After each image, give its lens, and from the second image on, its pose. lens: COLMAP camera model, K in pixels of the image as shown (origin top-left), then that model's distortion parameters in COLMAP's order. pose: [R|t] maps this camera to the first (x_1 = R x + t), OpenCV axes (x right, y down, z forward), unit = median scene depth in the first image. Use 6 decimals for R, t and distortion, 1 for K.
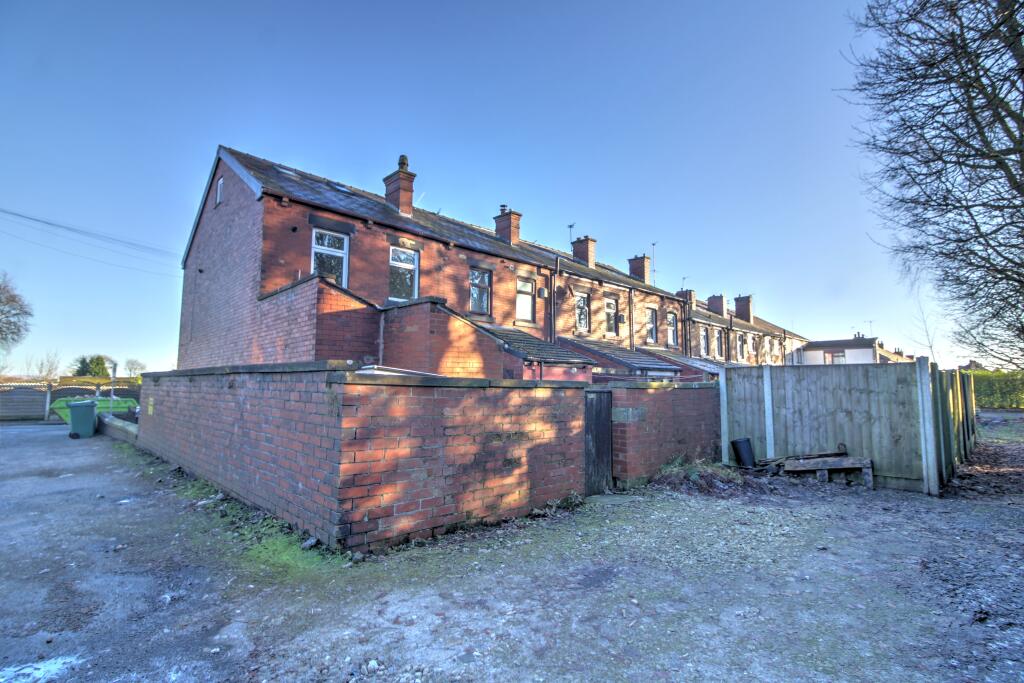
lens RADIAL K [[478.7, 0, 512.0], [0, 478.7, 341.5], [0, 0, 1]] dist [-0.003665, -0.001168]
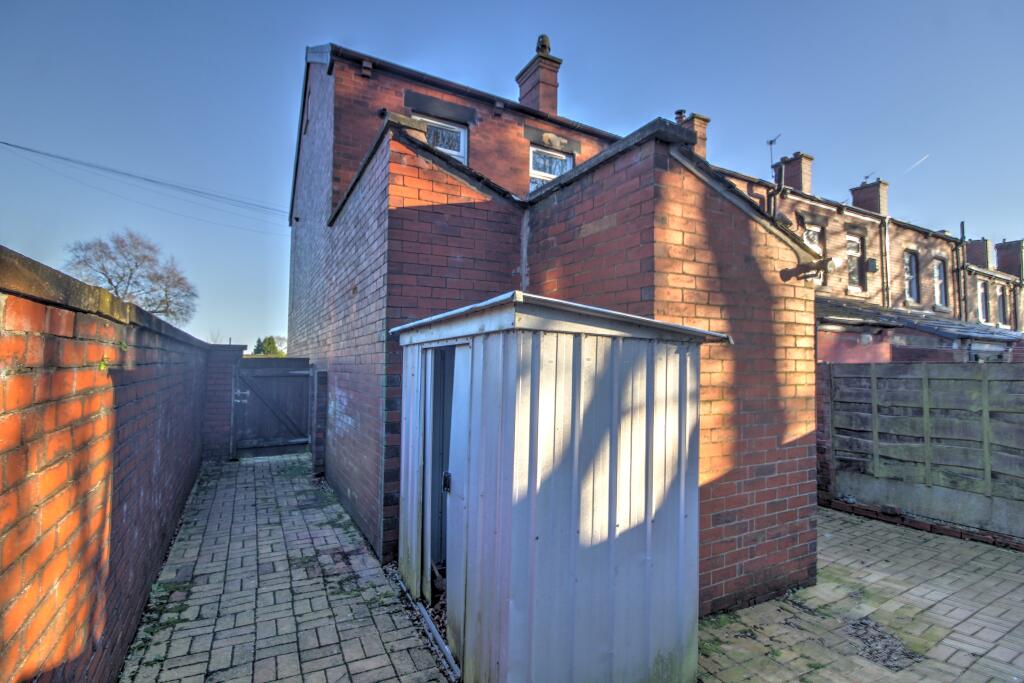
lens RADIAL K [[478.7, 0, 512.0], [0, 478.7, 341.5], [0, 0, 1]] dist [-0.003665, -0.001168]
pose [[0.963692, -0.005885, -0.266952, -0.082396], [0.017235, 0.999043, 0.040194, 0.026207], [0.266461, -0.043335, 0.962871, 0.279010]]
